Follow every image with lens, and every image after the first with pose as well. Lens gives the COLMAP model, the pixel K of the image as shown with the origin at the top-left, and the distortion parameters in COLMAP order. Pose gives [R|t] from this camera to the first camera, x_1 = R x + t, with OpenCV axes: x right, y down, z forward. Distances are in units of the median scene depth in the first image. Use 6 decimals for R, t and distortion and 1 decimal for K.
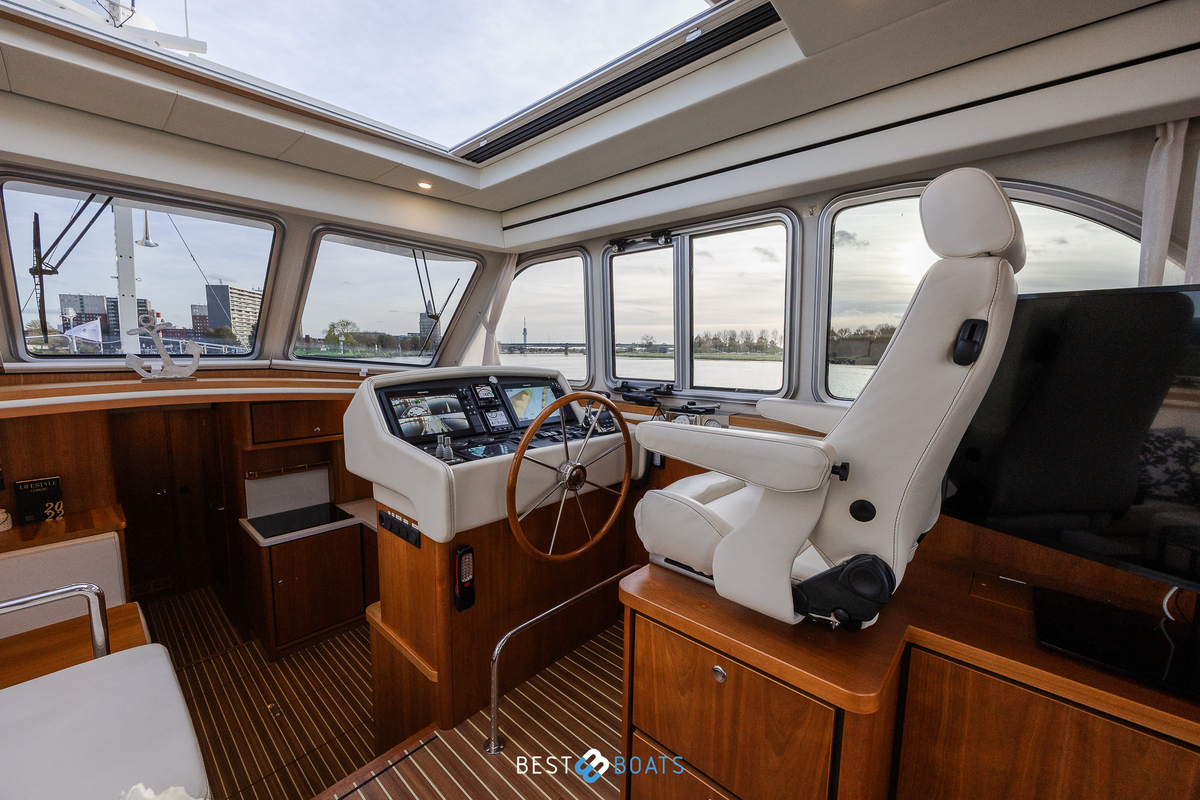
lens RADIAL K [[470.6, 0, 591.1], [0, 470.6, 402.8], [0, 0, 1]] dist [-0.001642, -0.000108]
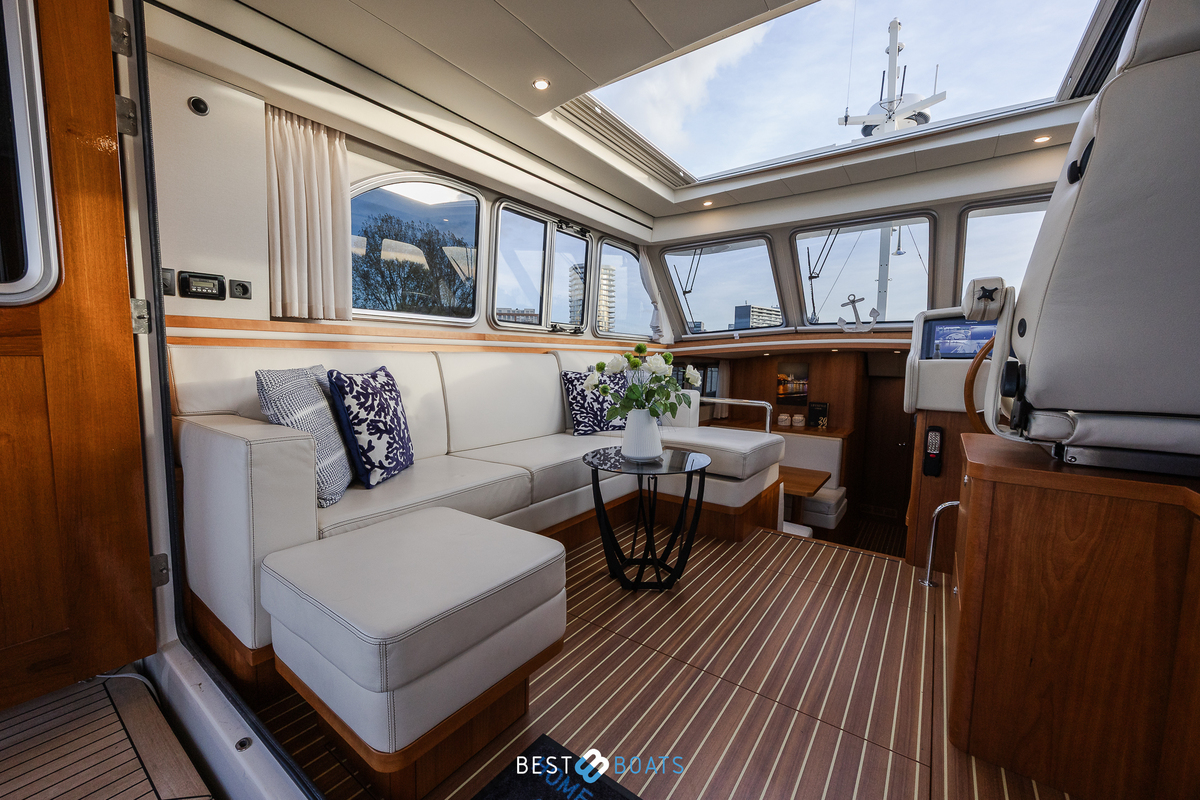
lens RADIAL K [[476.6, 0, 580.3], [0, 476.6, 400.9], [0, 0, 1]] dist [0.000393, -0.000224]
pose [[0.096186, 0.086170, -0.991626, 0.715949], [-0.127027, 0.989162, 0.073635, 0.196976], [0.987225, 0.118881, 0.106089, -0.100865]]
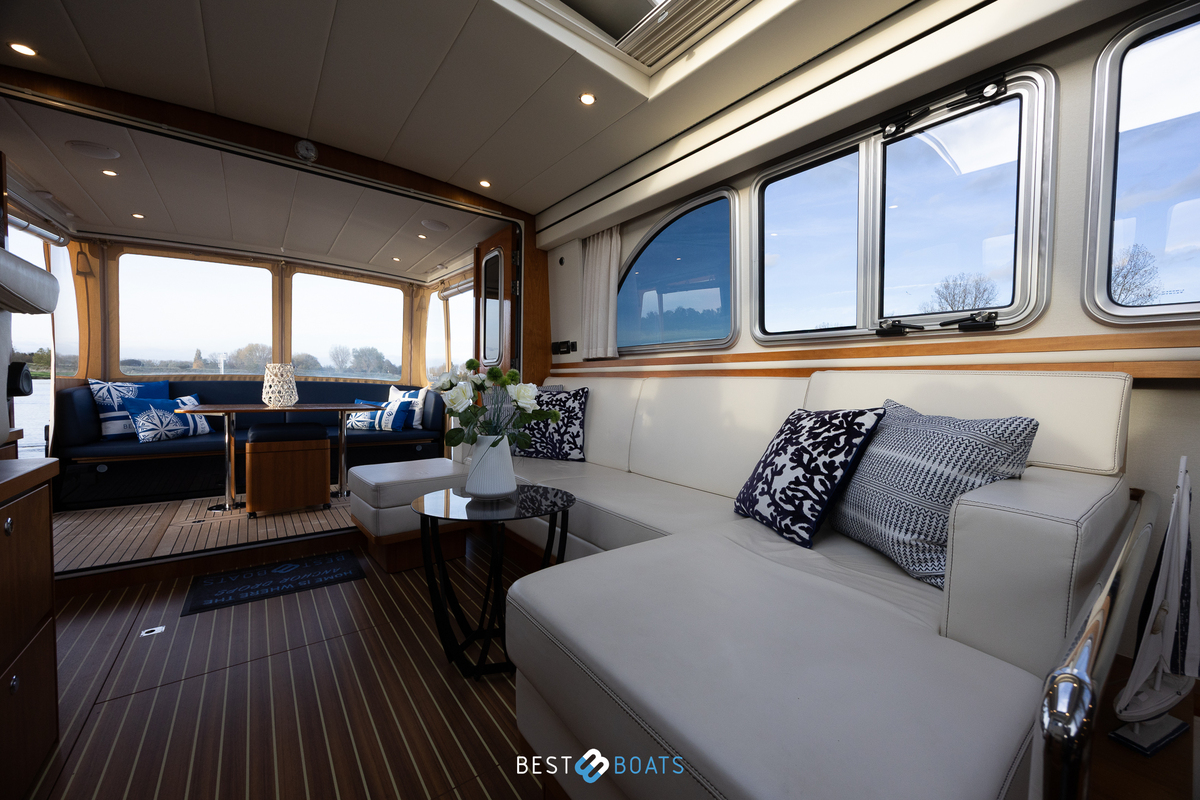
lens RADIAL K [[455.6, 0, 598.2], [0, 455.6, 402.7], [0, 0, 1]] dist [-0.000899, -0.000170]
pose [[-0.983679, -0.030269, 0.177370, -0.498383], [-0.002945, 0.988325, 0.152332, 0.098942], [-0.179910, 0.149324, -0.972283, 0.801105]]
